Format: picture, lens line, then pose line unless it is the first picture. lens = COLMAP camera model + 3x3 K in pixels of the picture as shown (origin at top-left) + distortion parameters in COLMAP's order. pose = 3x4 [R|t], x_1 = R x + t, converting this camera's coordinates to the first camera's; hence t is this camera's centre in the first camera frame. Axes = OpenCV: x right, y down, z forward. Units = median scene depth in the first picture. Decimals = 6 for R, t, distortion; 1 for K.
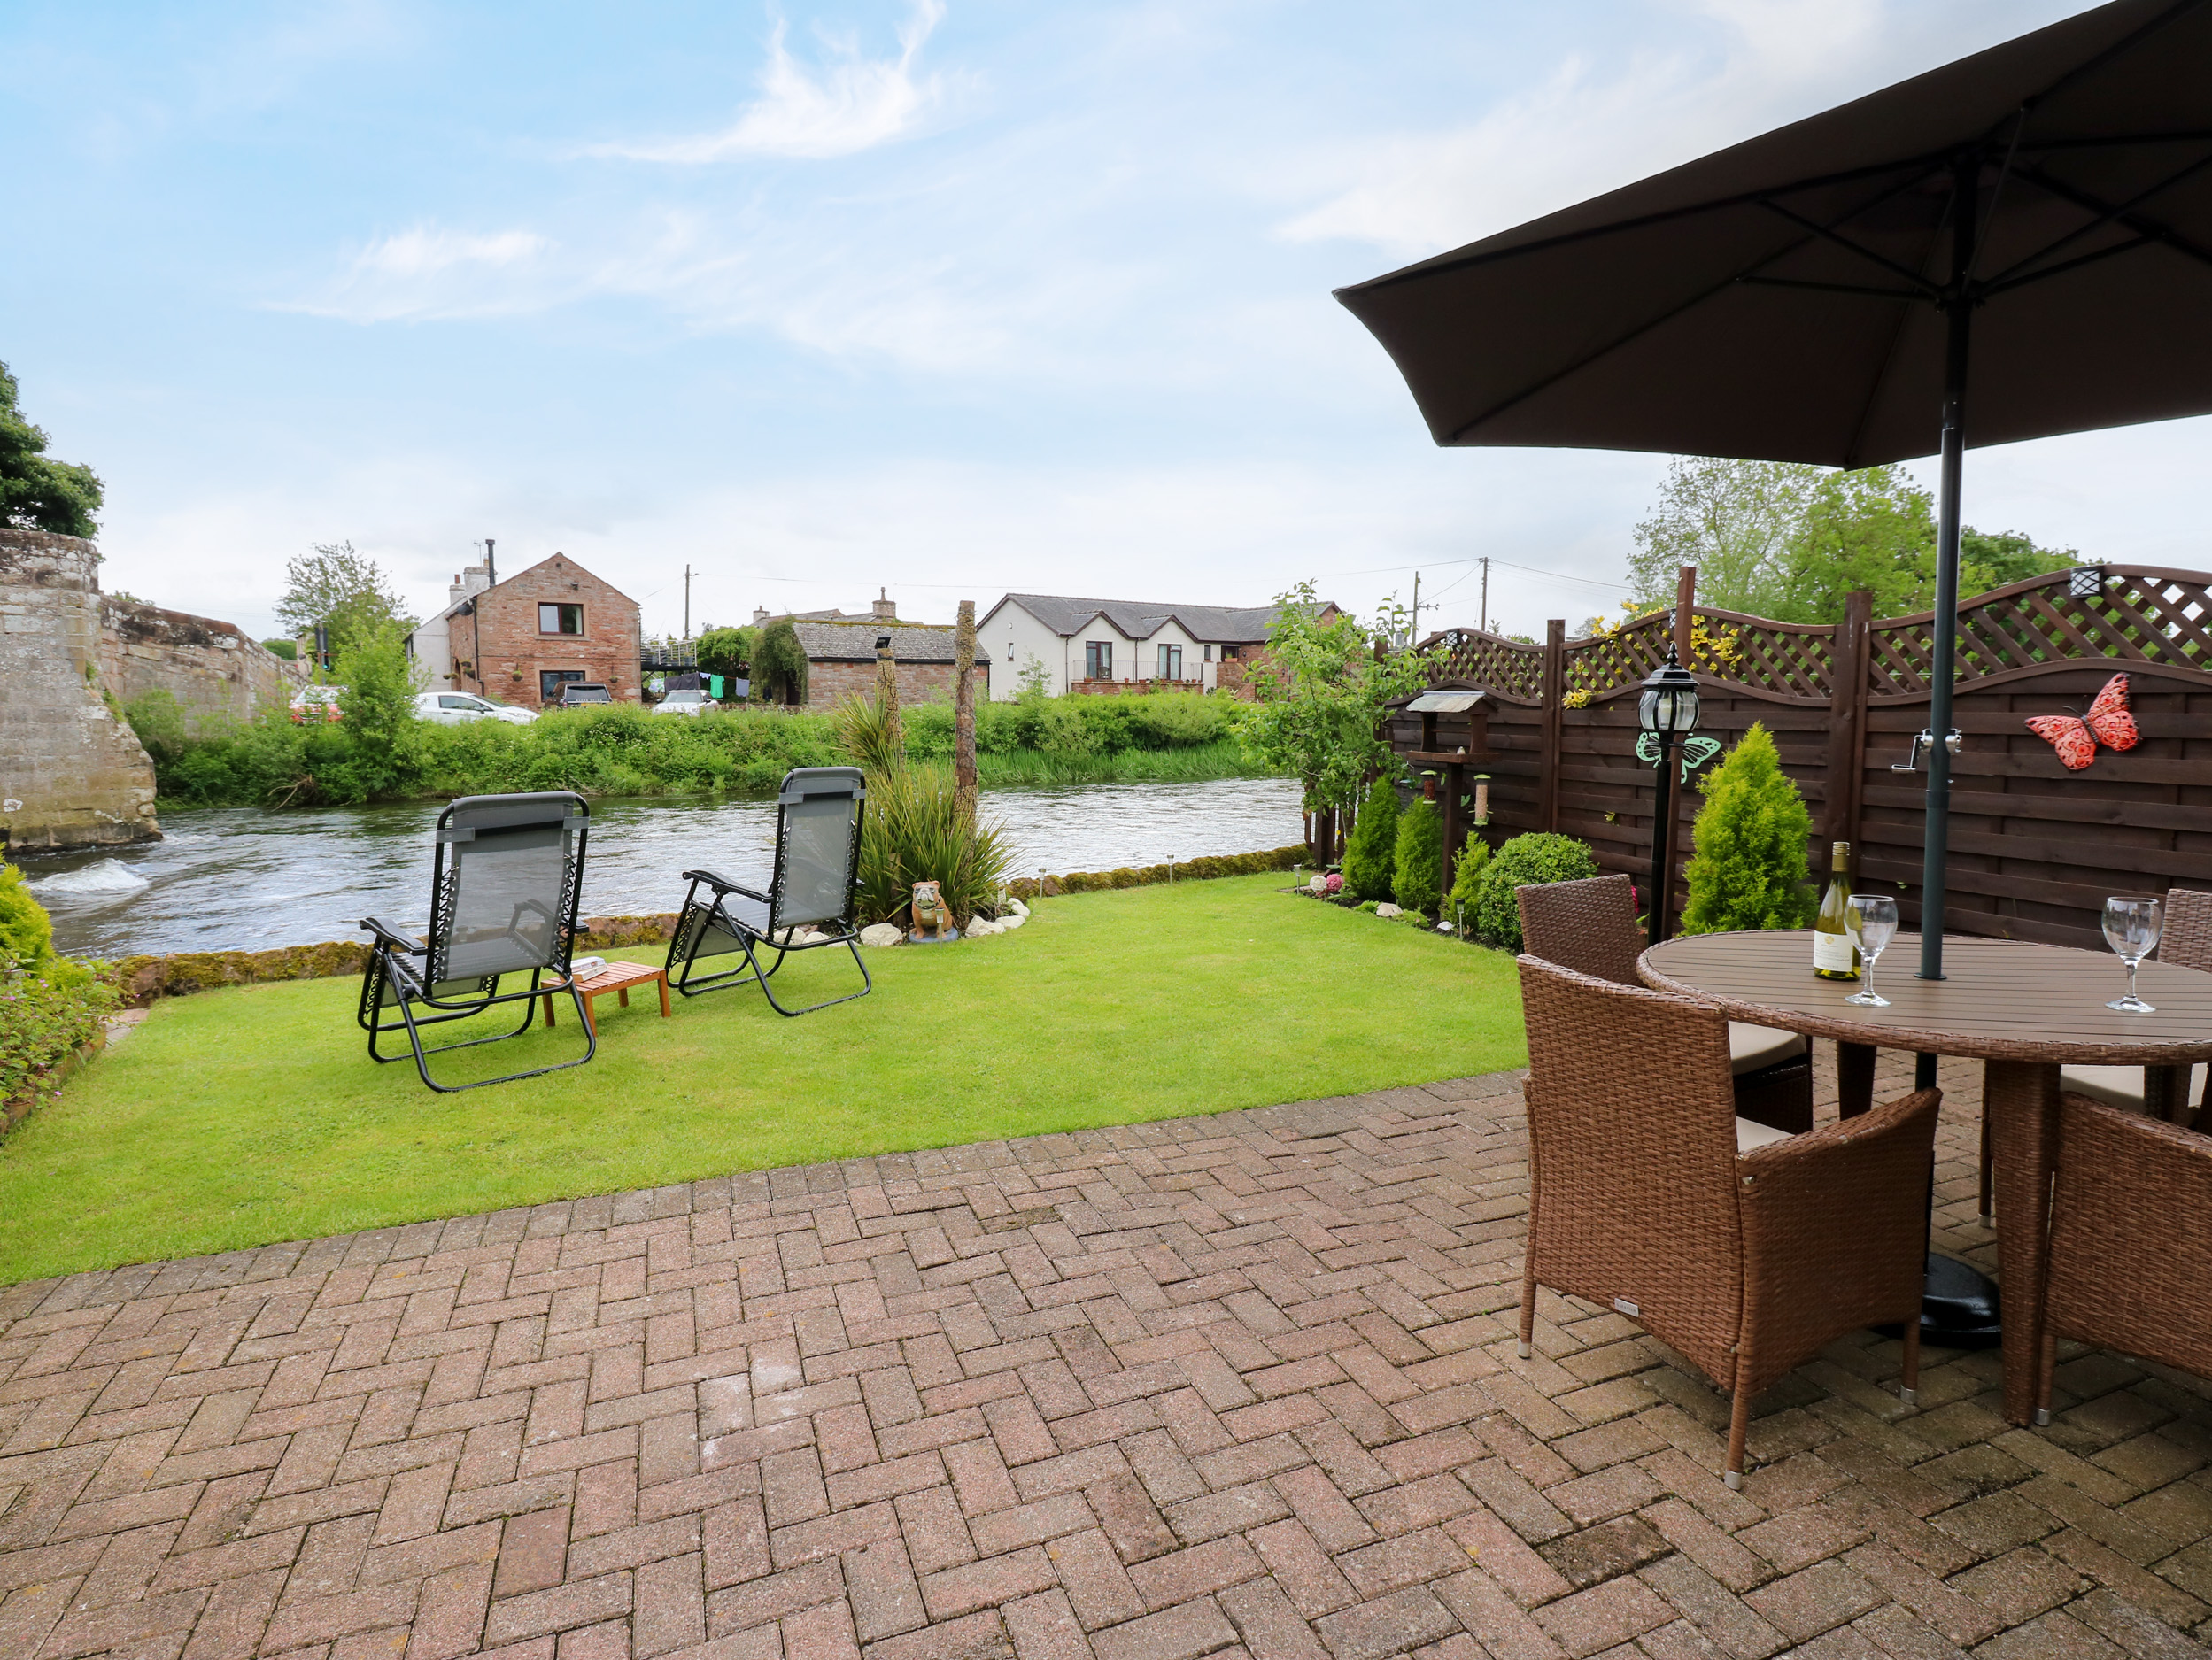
lens RADIAL K [[1158.4, 0, 1125.8], [0, 1158.4, 806.2], [0, 0, 1]] dist [0.000232, -0.011309]
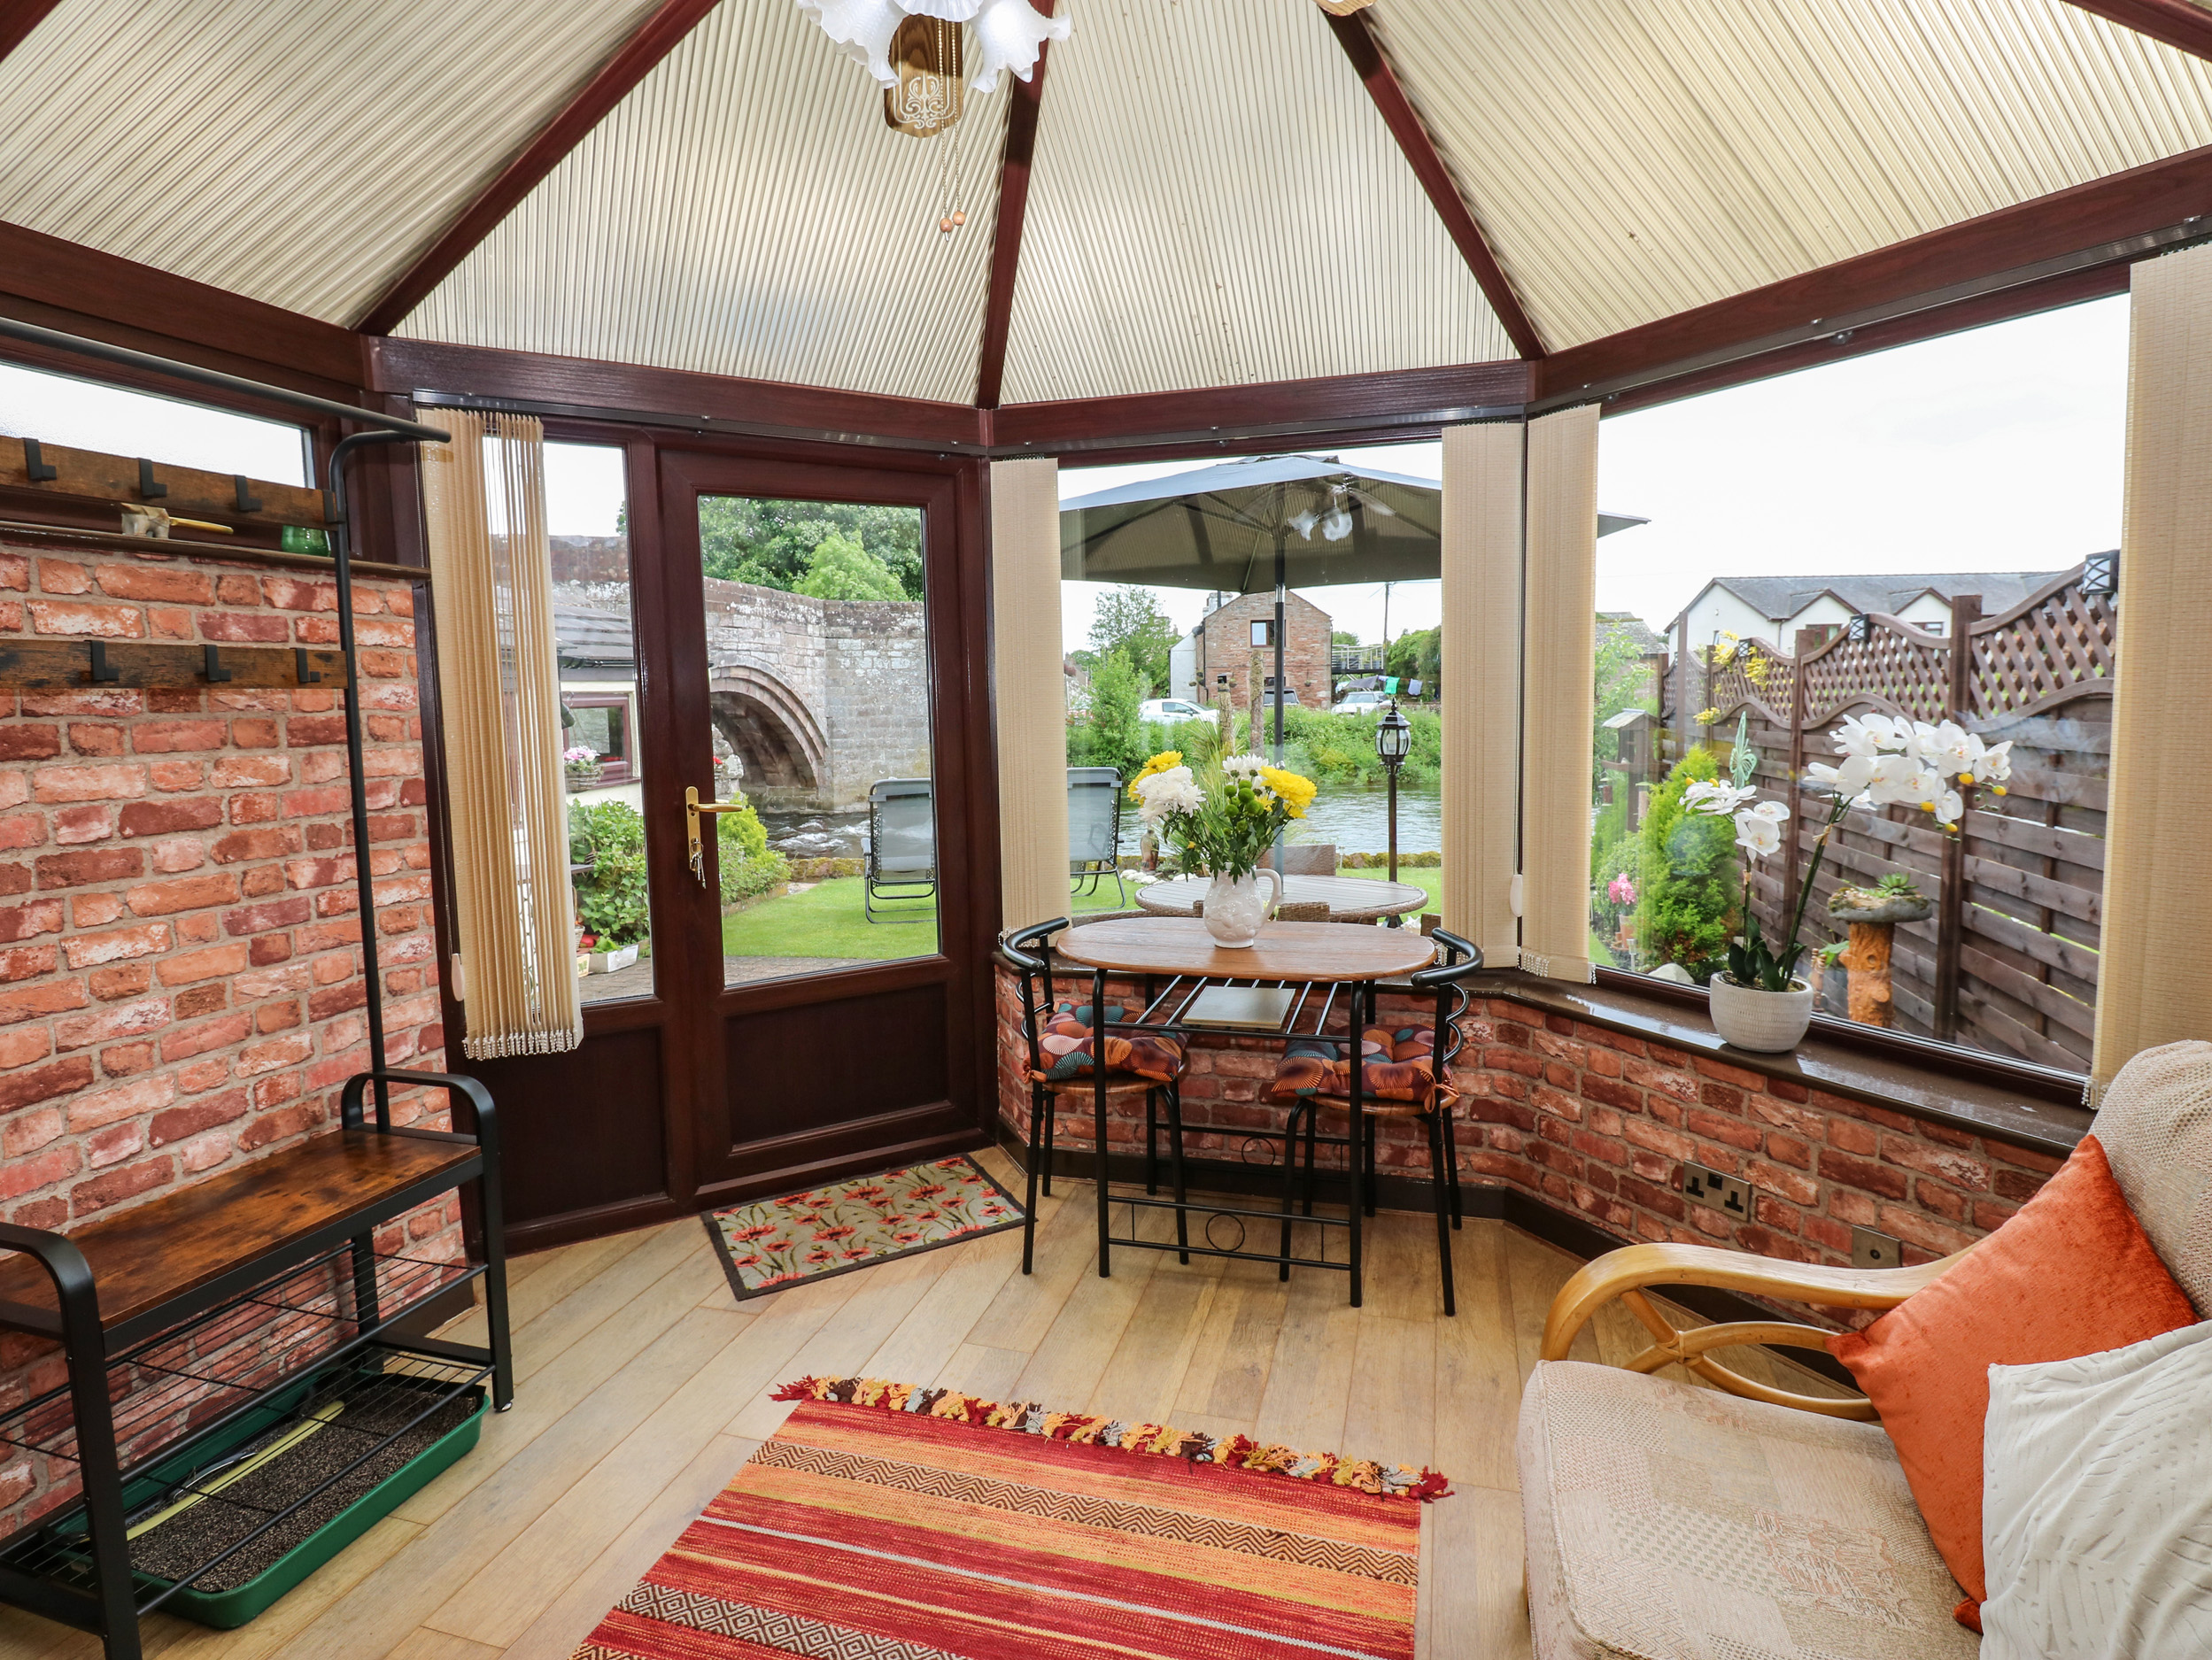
lens RADIAL K [[1158.4, 0, 1125.3], [0, 1158.4, 806.2], [0, 0, 1]] dist [0.000232, -0.011309]
pose [[0.811111, 0.035396, -0.583820, 0.115943], [-0.032191, 0.999356, 0.015866, -0.000906], [0.584005, 0.005924, 0.811728, -0.049051]]
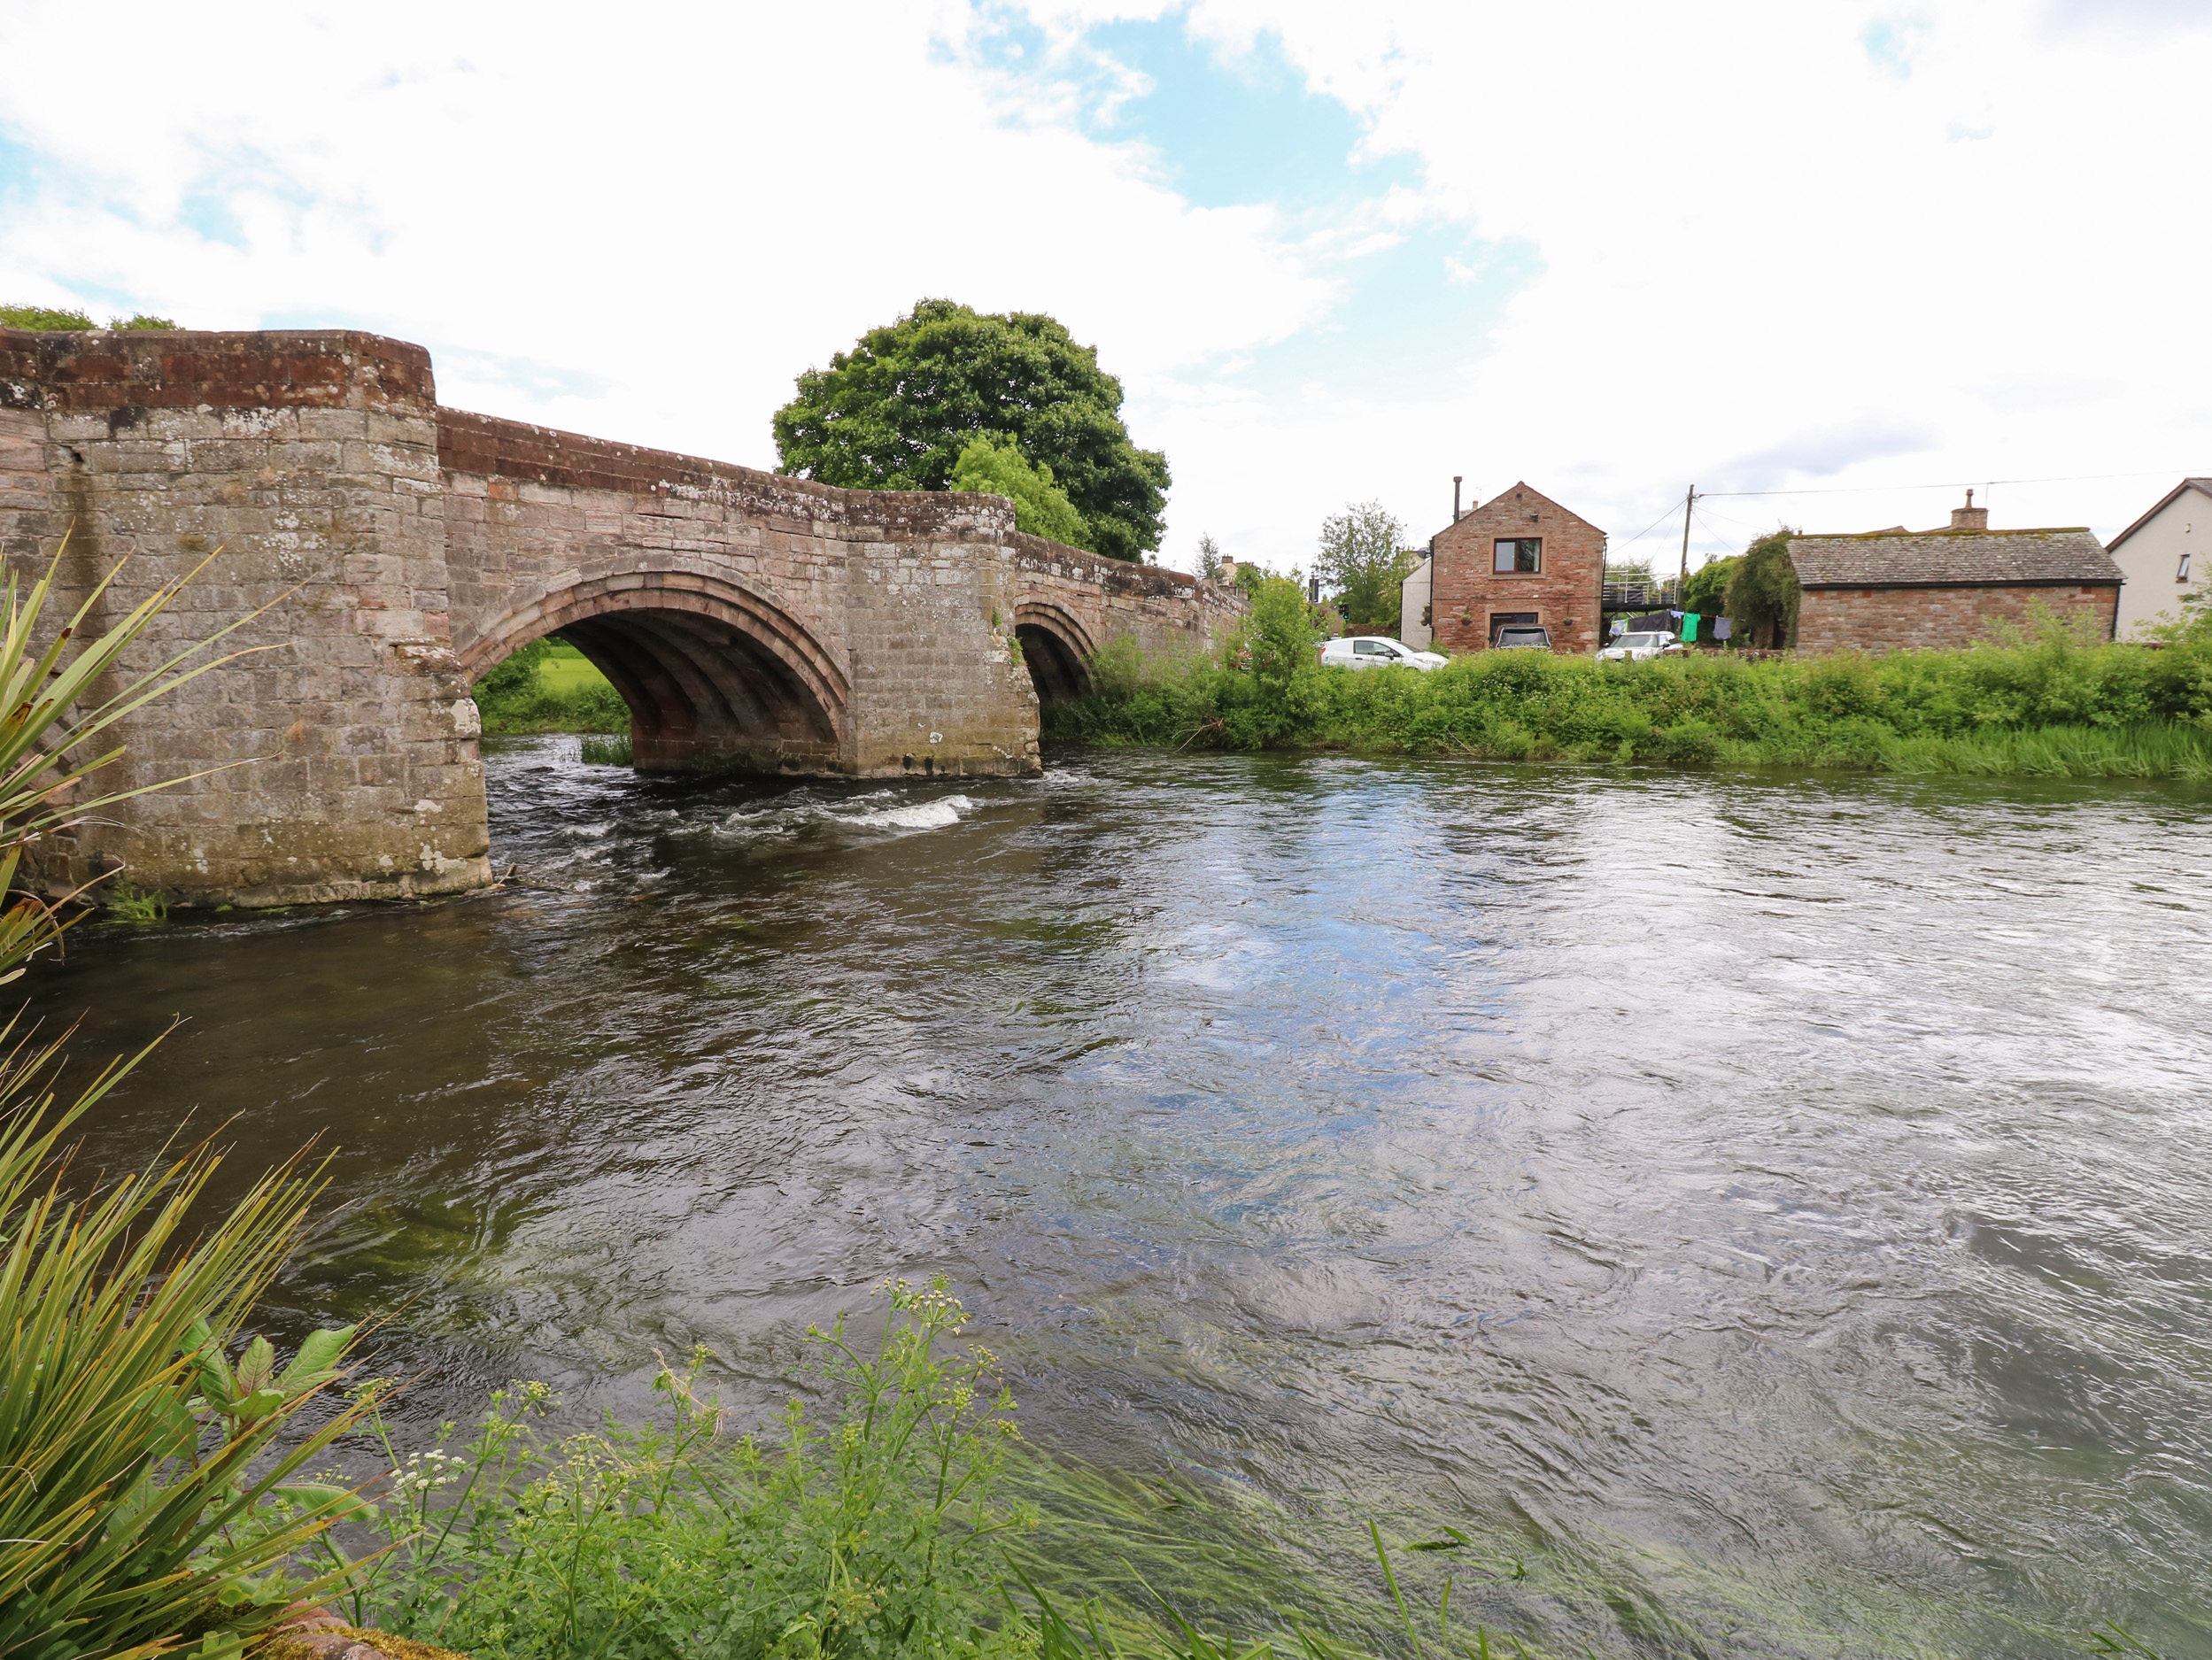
lens RADIAL K [[1158.4, 0, 1122.6], [0, 1158.4, 803.4], [0, 0, 1]] dist [0.000232, -0.011309]
pose [[0.654773, 0.094286, -0.749922, 0.012176], [-0.063105, 0.995544, 0.070069, -0.016666], [0.753187, 0.001444, 0.657805, 0.227365]]
